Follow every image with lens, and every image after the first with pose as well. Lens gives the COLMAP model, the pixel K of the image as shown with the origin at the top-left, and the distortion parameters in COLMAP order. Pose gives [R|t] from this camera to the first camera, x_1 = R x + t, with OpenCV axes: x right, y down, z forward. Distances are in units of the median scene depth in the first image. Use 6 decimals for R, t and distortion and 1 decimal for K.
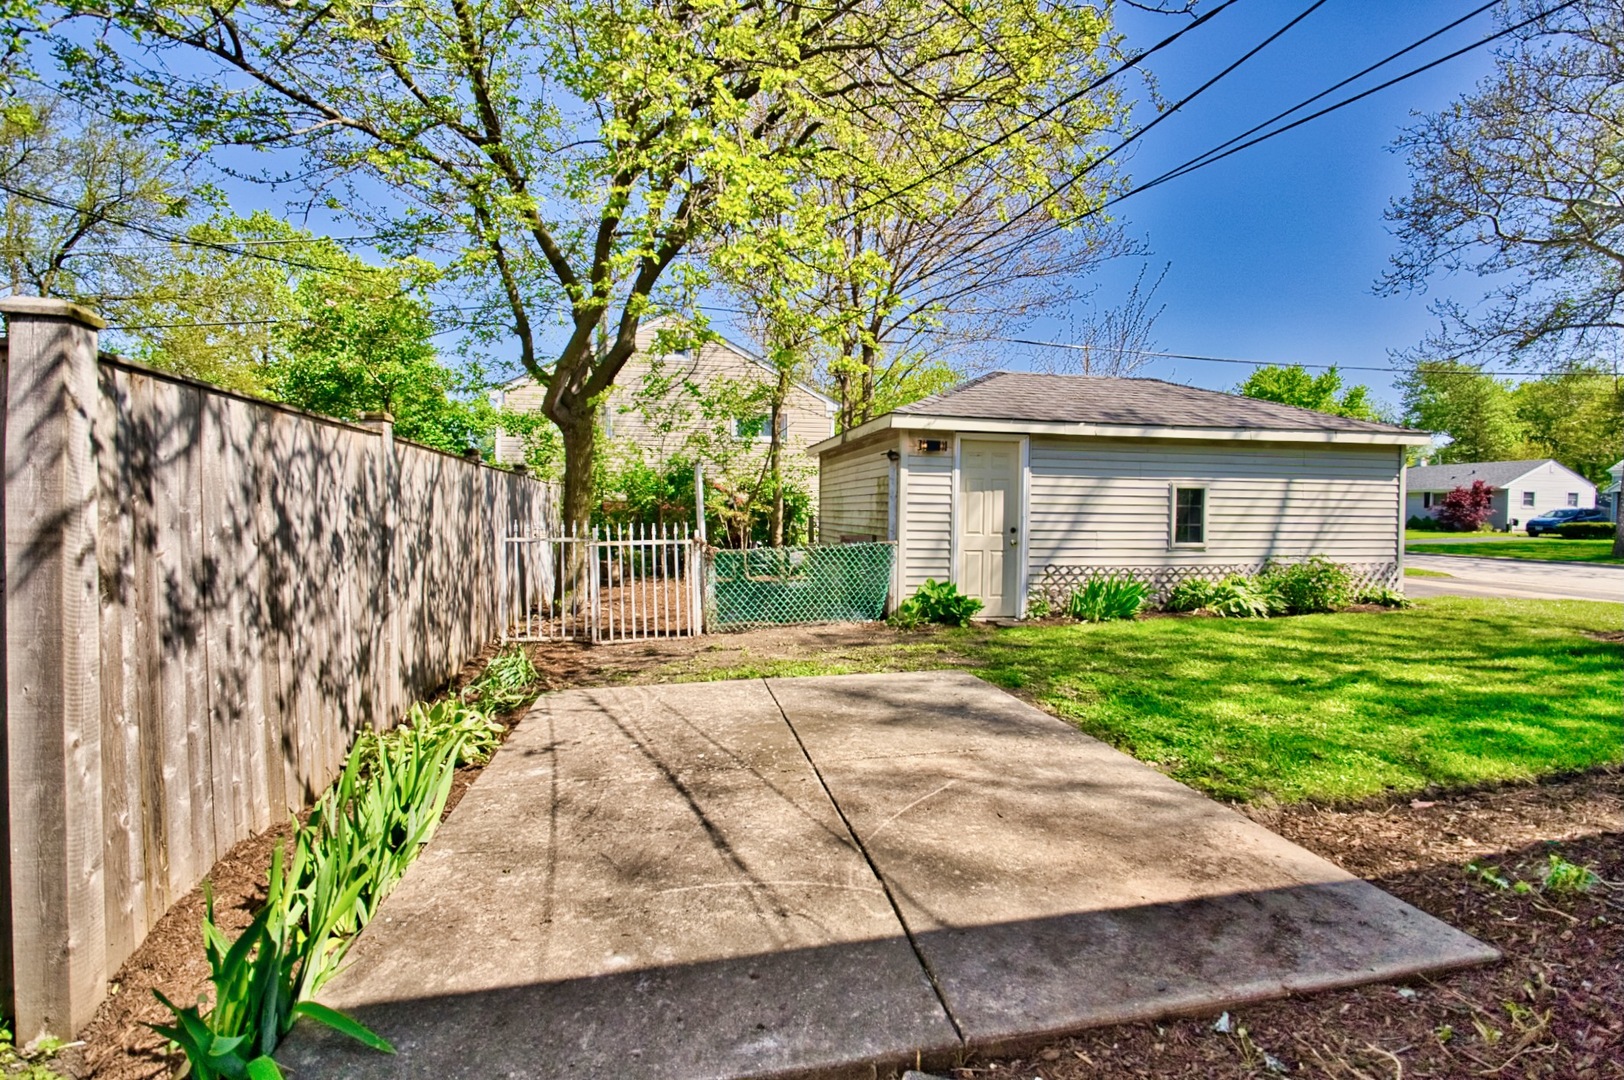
lens RADIAL K [[704.1, 0, 809.9], [0, 704.1, 534.1], [0, 0, 1]] dist [-0.024532, 0.006311]
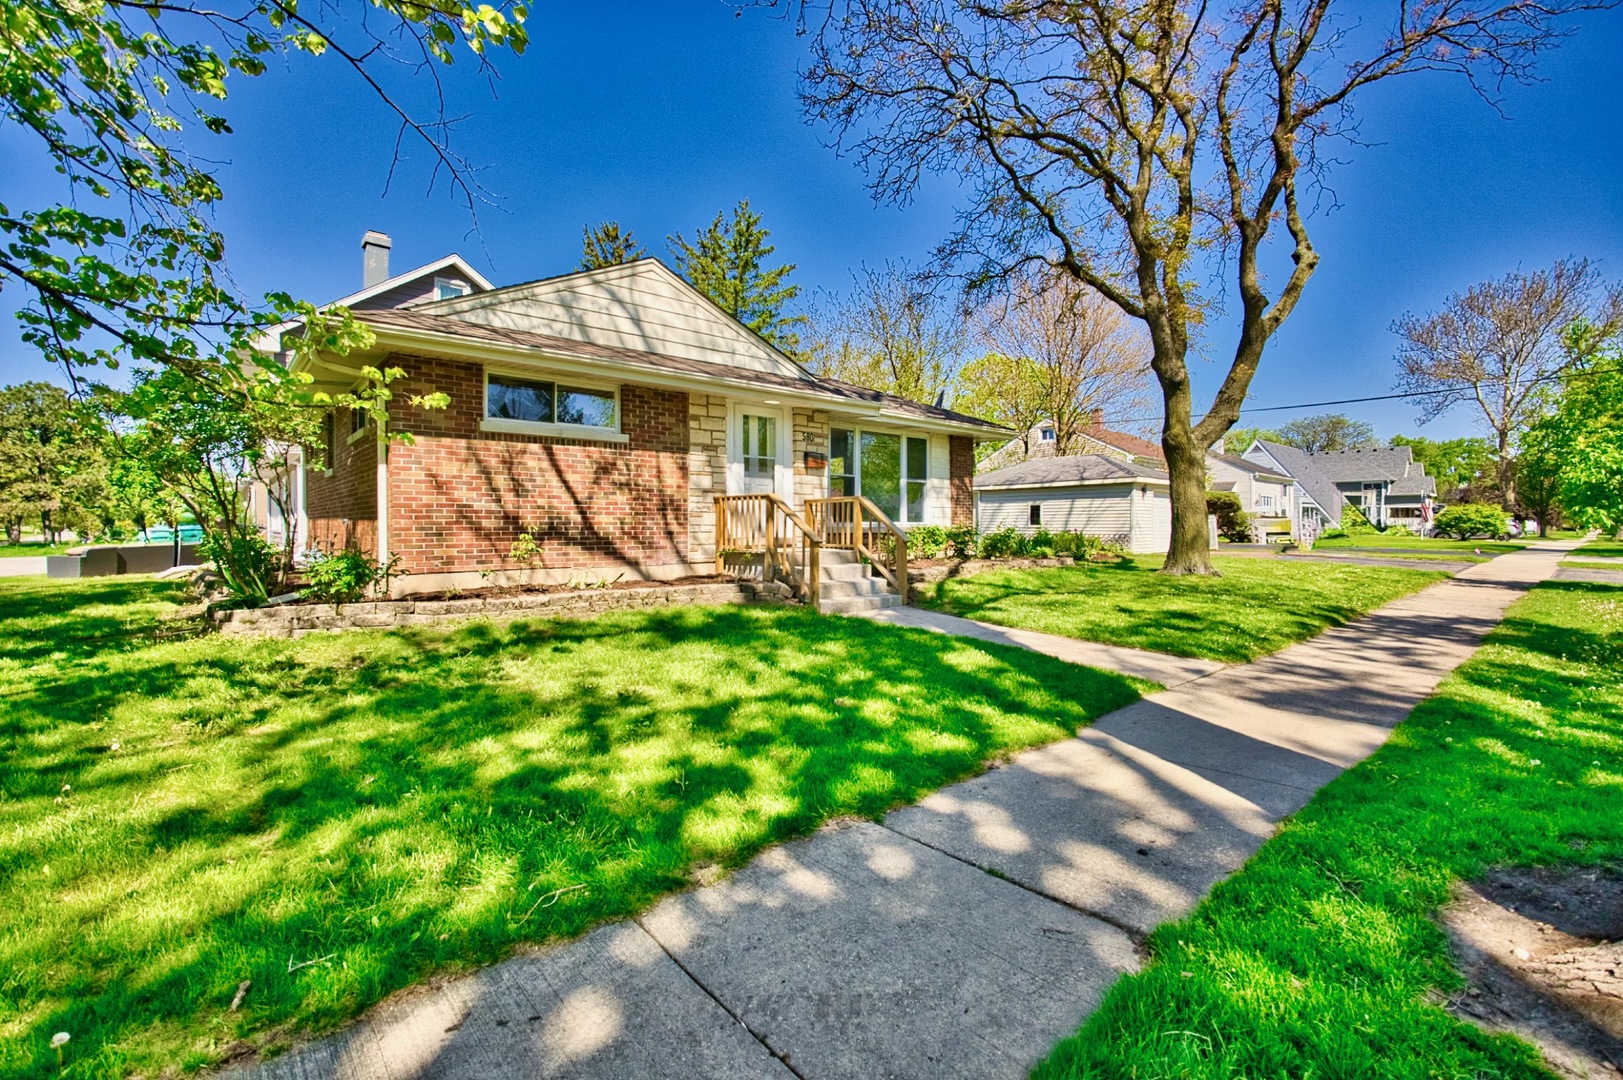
lens RADIAL K [[701.3, 0, 808.9], [0, 701.3, 536.5], [0, 0, 1]] dist [-0.020973, 0.005671]
pose [[0.494450, 0.003507, -0.869199, 2.626600], [-0.021039, 0.999747, -0.007935, 0.102991], [0.868952, 0.022211, 0.494398, -1.174439]]
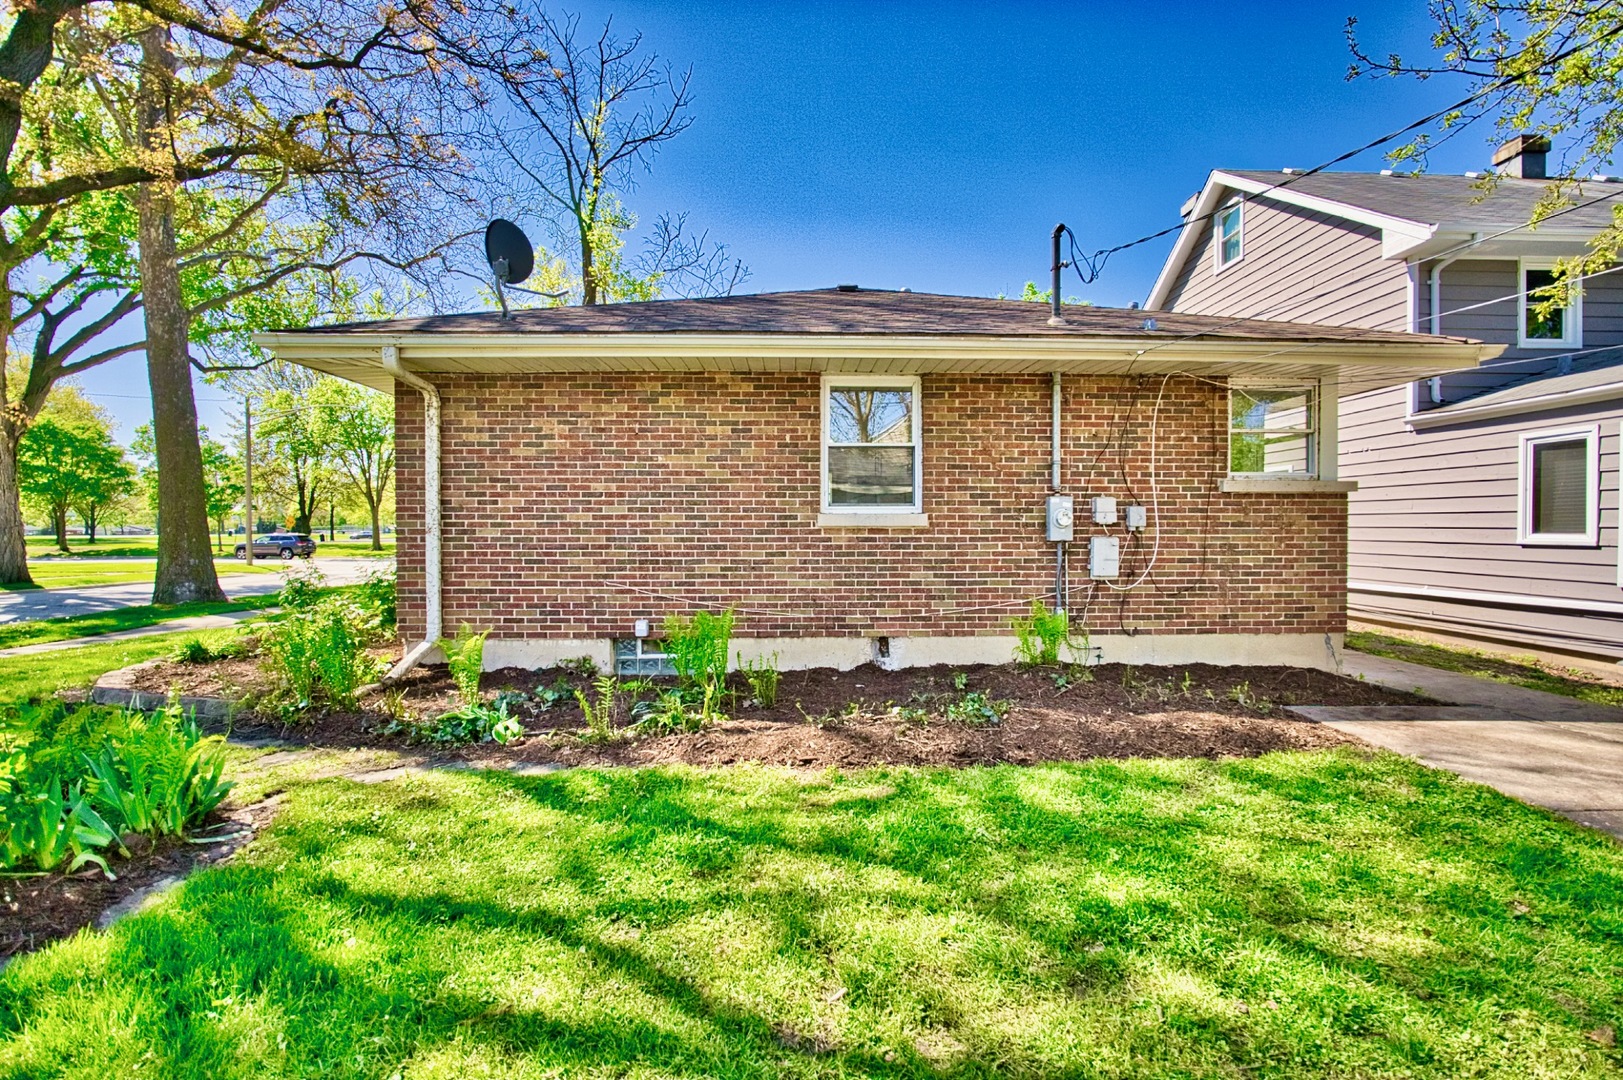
lens RADIAL K [[703.6, 0, 809.4], [0, 703.6, 534.1], [0, 0, 1]] dist [-0.024532, 0.006311]
pose [[-0.985237, -0.009022, 0.170961, 0.555031], [-0.001613, 0.999055, 0.043424, -0.041367], [-0.171191, 0.042507, -0.984321, 0.899380]]
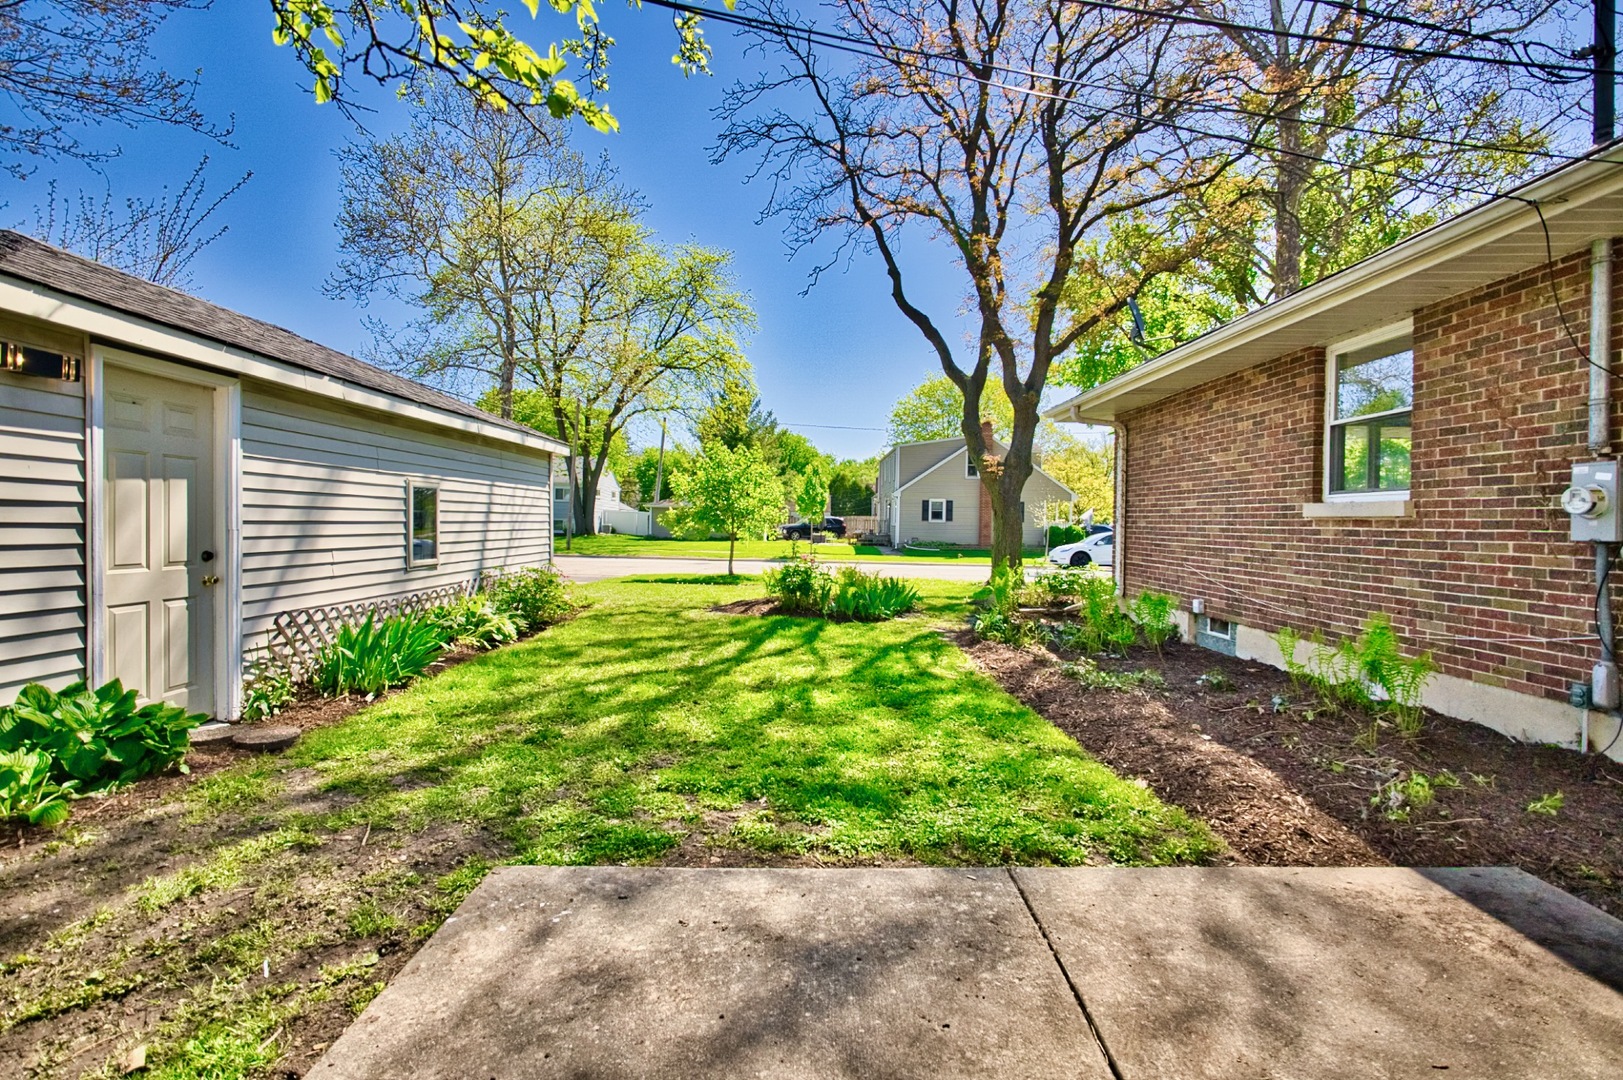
lens RADIAL K [[703.6, 0, 809.4], [0, 703.6, 534.1], [0, 0, 1]] dist [-0.024532, 0.006311]
pose [[0.200405, -0.024674, 0.979402, -0.128793], [0.020844, 0.999564, 0.020917, -0.023667], [-0.979491, 0.016223, 0.200832, 0.461552]]
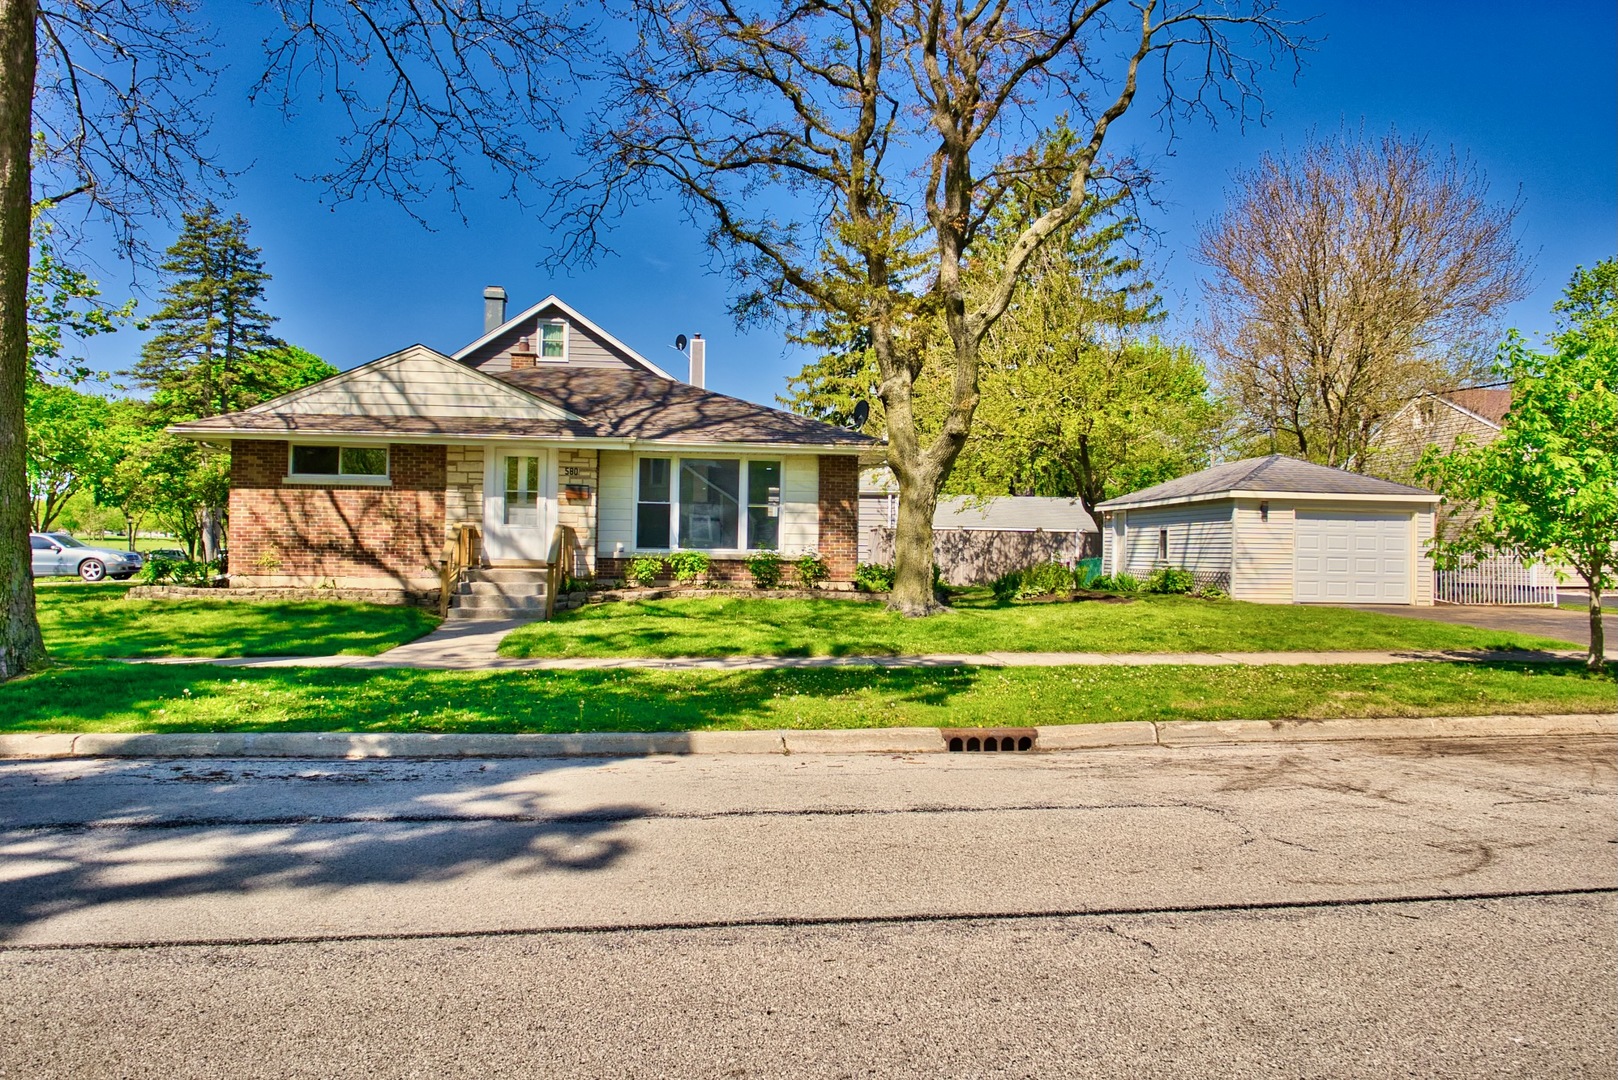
lens RADIAL K [[1049.7, 0, 809.0], [0, 1049.7, 540.0], [0, 0, 1]] dist [0.000175, 0.002637]
pose [[-0.080986, -0.020271, -0.996509, 3.746168], [-0.047437, 0.998739, -0.016462, 0.060447], [0.995586, 0.045938, -0.081846, 0.279112]]
